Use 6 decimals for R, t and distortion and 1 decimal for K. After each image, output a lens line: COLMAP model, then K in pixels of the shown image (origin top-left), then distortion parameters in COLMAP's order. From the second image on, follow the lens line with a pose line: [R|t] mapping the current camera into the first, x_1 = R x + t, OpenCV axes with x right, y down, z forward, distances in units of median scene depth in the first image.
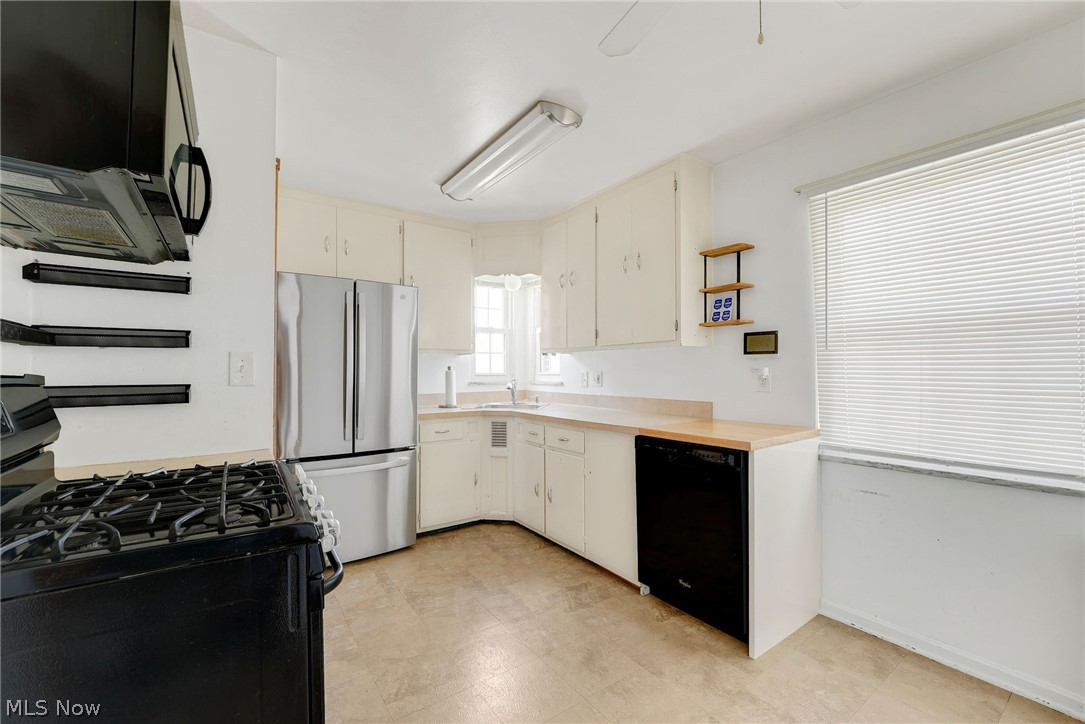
lens RADIAL K [[448.7, 0, 547.6], [0, 448.7, 361.8], [0, 0, 1]] dist [-0.017389, 0.000369]
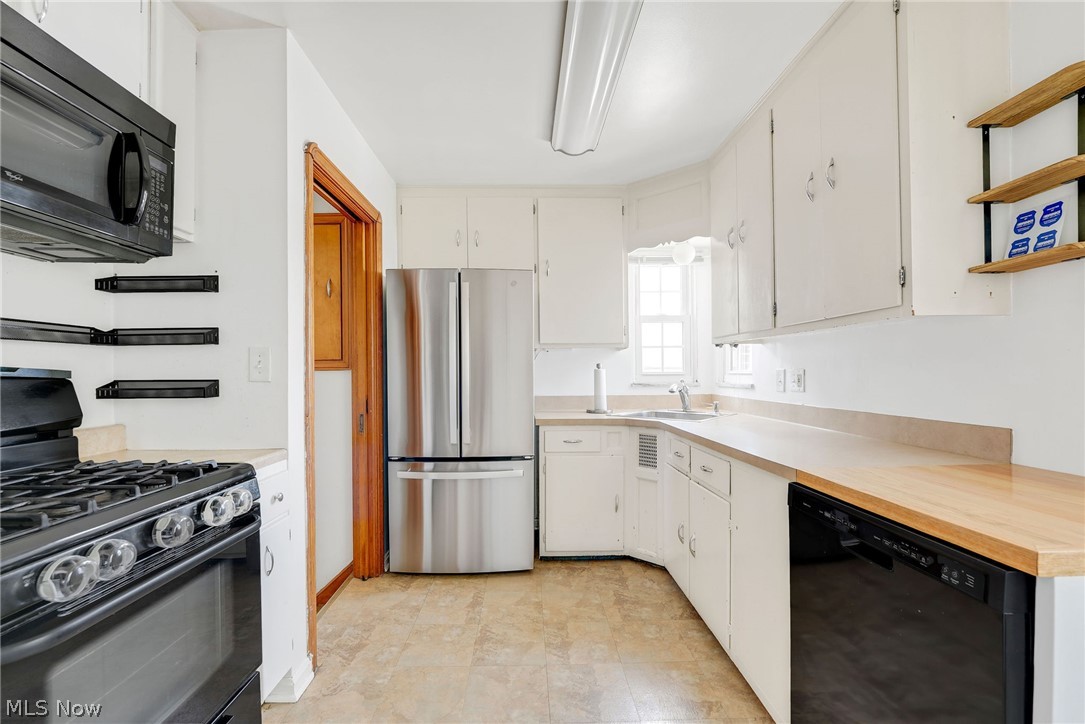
lens RADIAL K [[448.7, 0, 538.0], [0, 448.7, 370.4], [0, 0, 1]] dist [-0.017389, 0.000369]
pose [[0.821565, -0.003740, -0.570102, 0.196721], [0.012919, 0.999844, 0.012058, 0.013069], [0.569968, -0.017272, 0.821485, 0.288855]]
